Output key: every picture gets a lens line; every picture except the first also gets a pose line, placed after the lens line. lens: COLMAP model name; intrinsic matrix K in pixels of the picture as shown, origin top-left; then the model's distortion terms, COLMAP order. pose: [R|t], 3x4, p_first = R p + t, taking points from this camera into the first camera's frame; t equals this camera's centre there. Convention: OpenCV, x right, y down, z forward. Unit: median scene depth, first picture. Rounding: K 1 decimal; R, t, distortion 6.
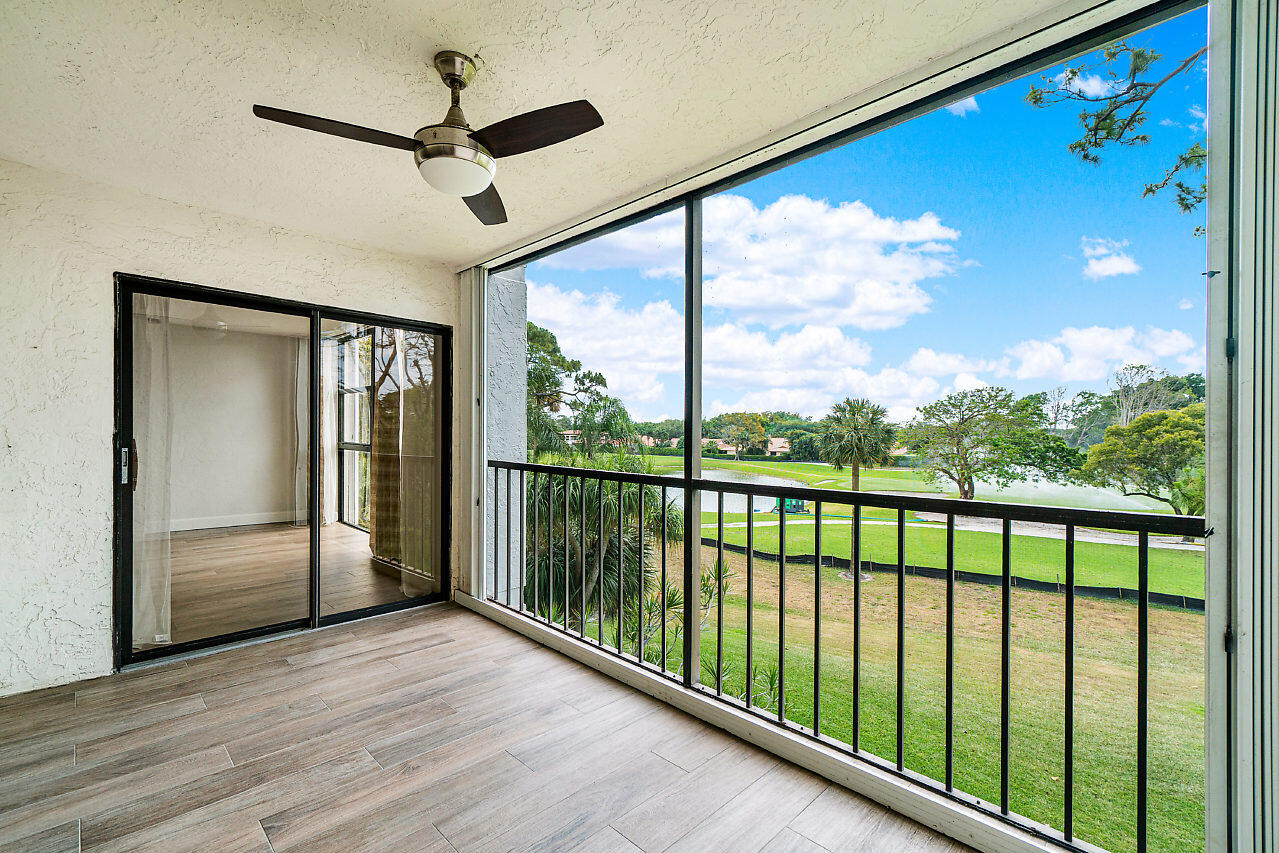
lens RADIAL K [[560.5, 0, 638.3], [0, 560.5, 431.2], [0, 0, 1]] dist [-0.000248, 0.001591]
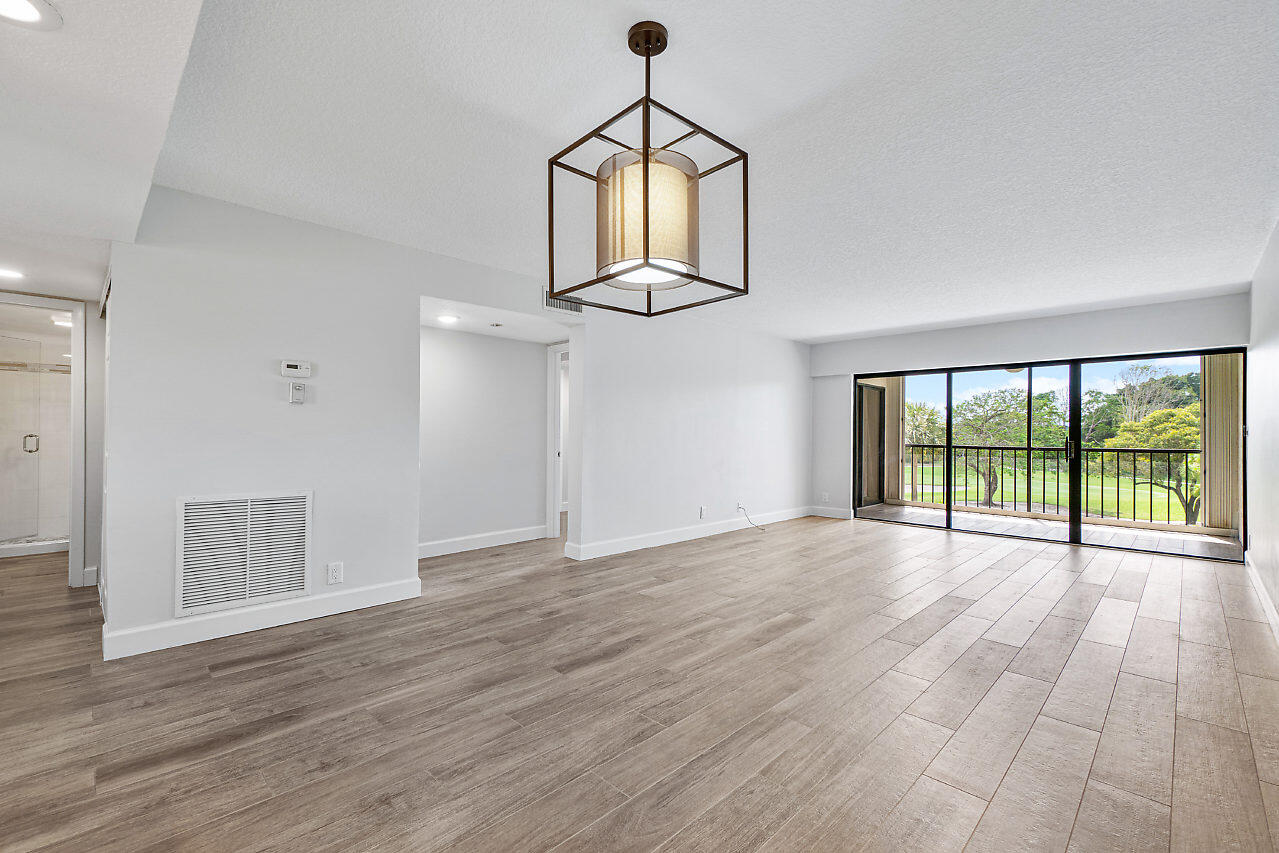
lens RADIAL K [[560.5, 0, 638.4], [0, 560.5, 429.1], [0, 0, 1]] dist [-0.000248, 0.001591]
pose [[0.999985, -0.005445, 0.000034, -0.116285], [0.005445, 0.999985, -0.000691, -0.001108], [-0.000031, 0.000691, 1.000000, -0.116480]]
